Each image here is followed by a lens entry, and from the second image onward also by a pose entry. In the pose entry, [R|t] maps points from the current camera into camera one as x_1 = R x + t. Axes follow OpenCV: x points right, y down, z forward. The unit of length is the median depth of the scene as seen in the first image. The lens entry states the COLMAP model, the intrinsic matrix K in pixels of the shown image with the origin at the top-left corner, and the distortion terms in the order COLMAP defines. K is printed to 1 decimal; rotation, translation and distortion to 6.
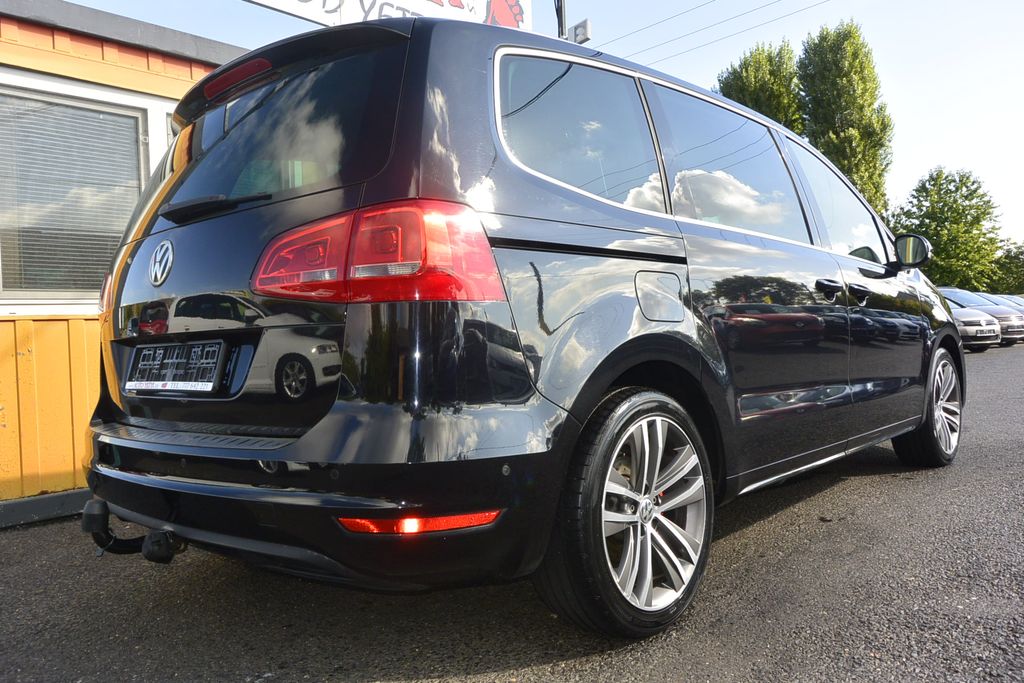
lens RADIAL K [[789.2, 0, 500.2], [0, 789.2, 339.3], [0, 0, 1]] dist [0.000413, 0.002527]
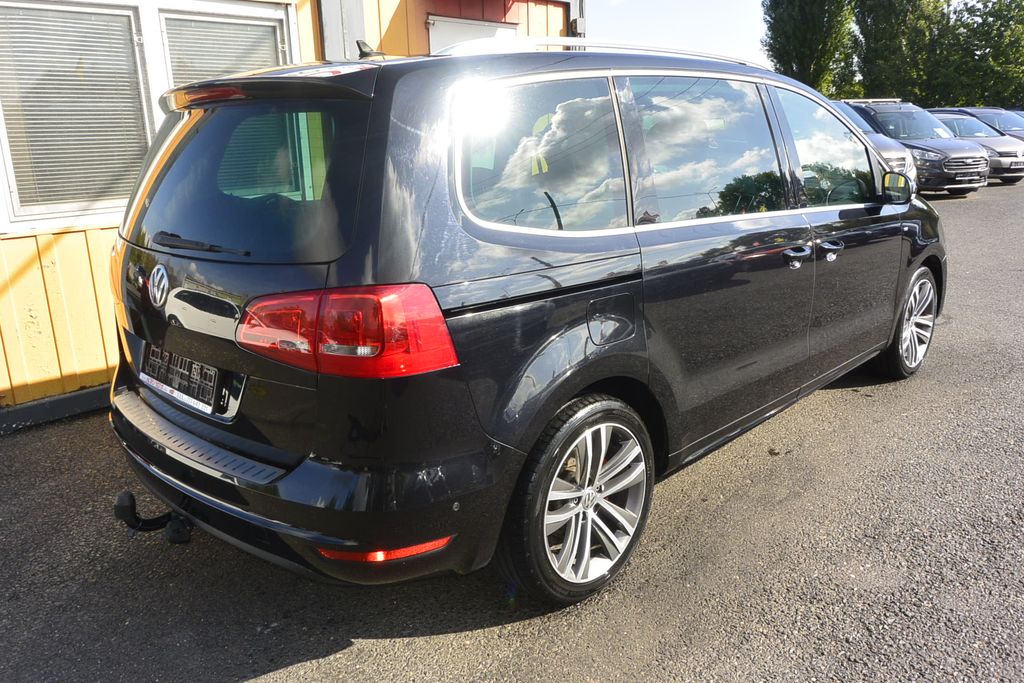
lens RADIAL K [[783.1, 0, 502.6], [0, 783.1, 341.8], [0, 0, 1]] dist [-0.000008, 0.009286]
pose [[0.999330, 0.023771, -0.027813, 0.073583], [-0.015694, 0.965201, 0.261038, -0.271957], [0.033050, -0.260427, 0.964928, -0.056016]]
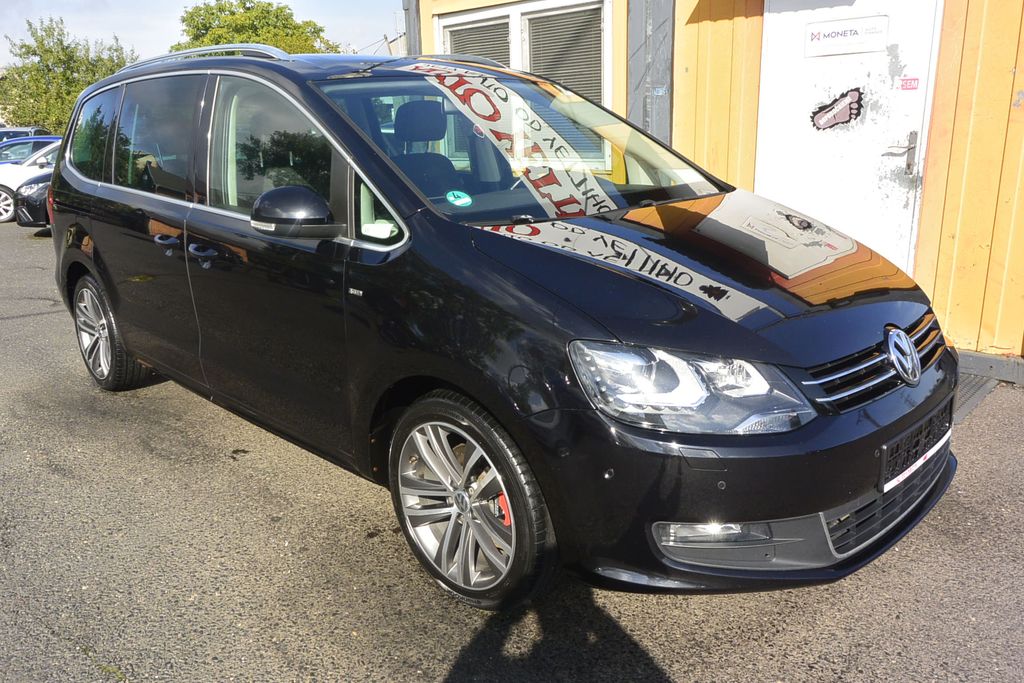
lens RADIAL K [[783.1, 0, 502.6], [0, 783.1, 341.8], [0, 0, 1]] dist [-0.000008, 0.009286]
pose [[-0.042977, 0.315597, -0.947920, 1.815550], [0.027945, 0.948805, 0.314625, -0.325537], [0.998685, -0.012968, -0.049596, 1.874052]]
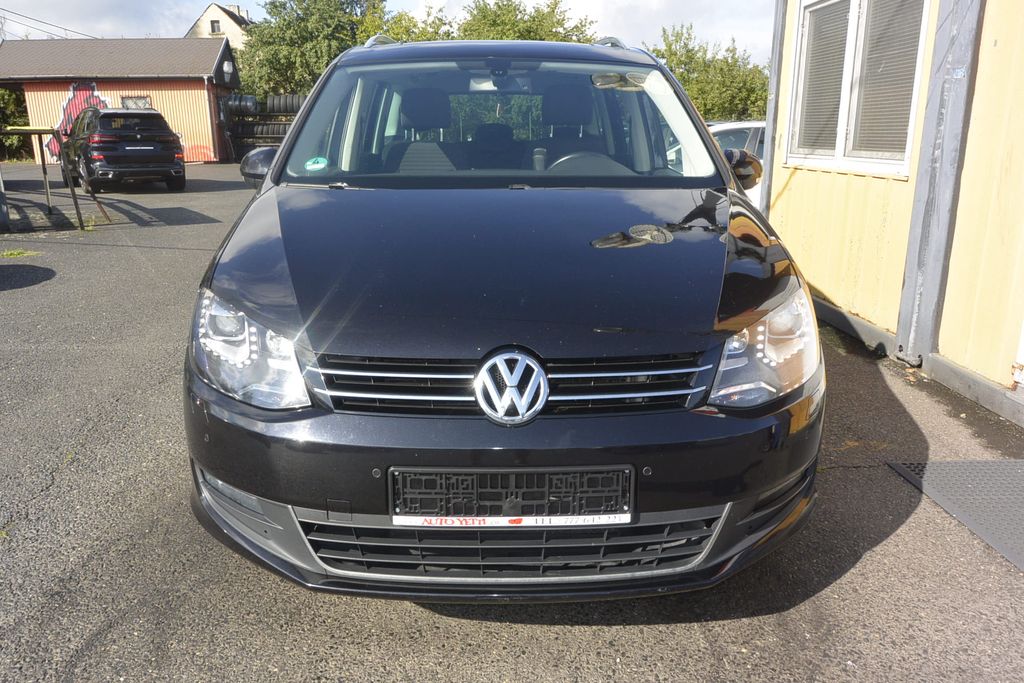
lens RADIAL K [[783.1, 0, 502.6], [0, 783.1, 341.8], [0, 0, 1]] dist [-0.000008, 0.009286]
pose [[-0.718976, 0.224653, -0.657727, 1.424519], [0.030423, 0.955587, 0.293134, -0.265172], [0.694369, 0.190747, -0.693879, 2.755815]]
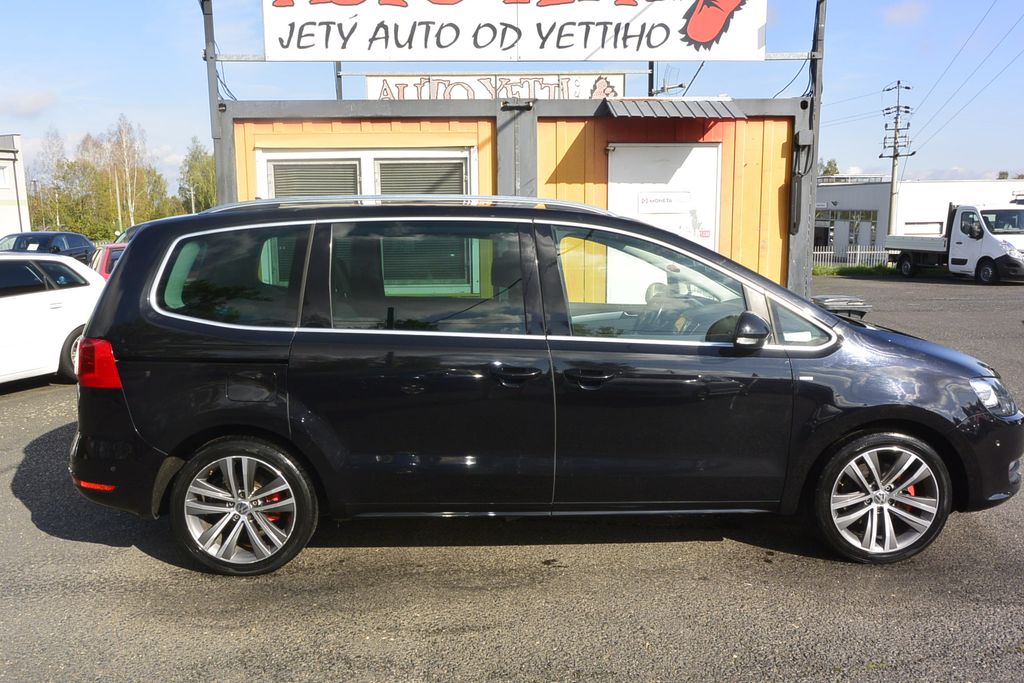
lens RADIAL K [[783.1, 0, 502.6], [0, 783.1, 341.8], [0, 0, 1]] dist [-0.000008, 0.009286]
pose [[0.694046, 0.144846, -0.705209, 1.500218], [-0.024712, 0.983767, 0.177740, -0.393690], [0.719506, -0.105933, 0.686359, 0.246006]]
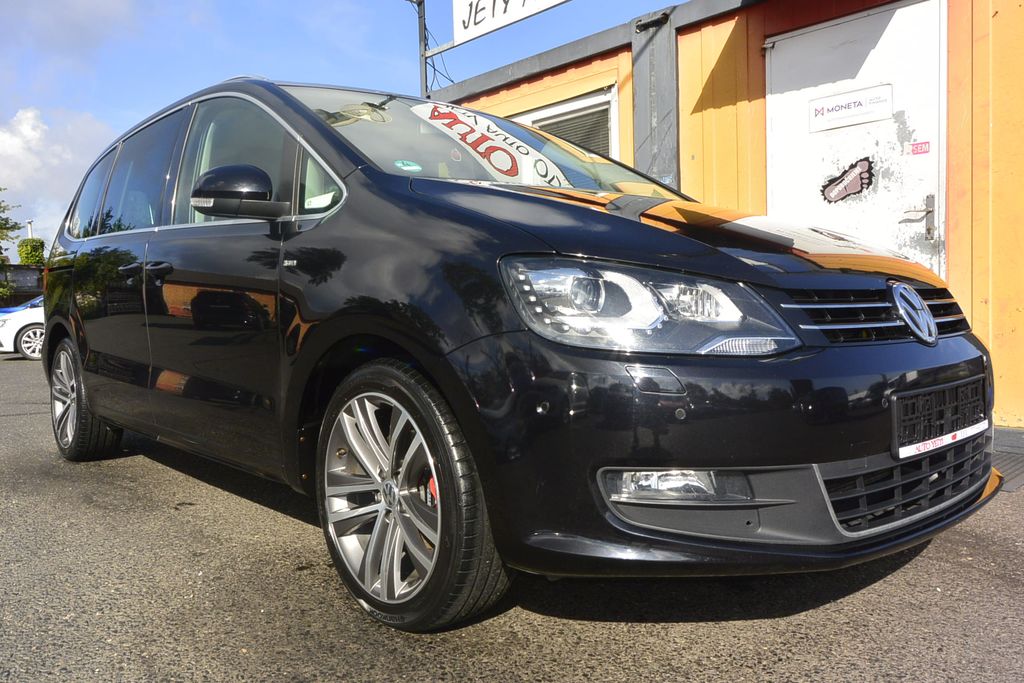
lens RADIAL K [[786.2, 0, 502.4], [0, 786.2, 341.7], [0, 0, 1]] dist [0.003056, 0.003761]
pose [[-0.098508, 0.095483, -0.990545, 1.740767], [0.023192, 0.995336, 0.093638, -0.070805], [0.994866, -0.013748, -0.100263, 1.969303]]
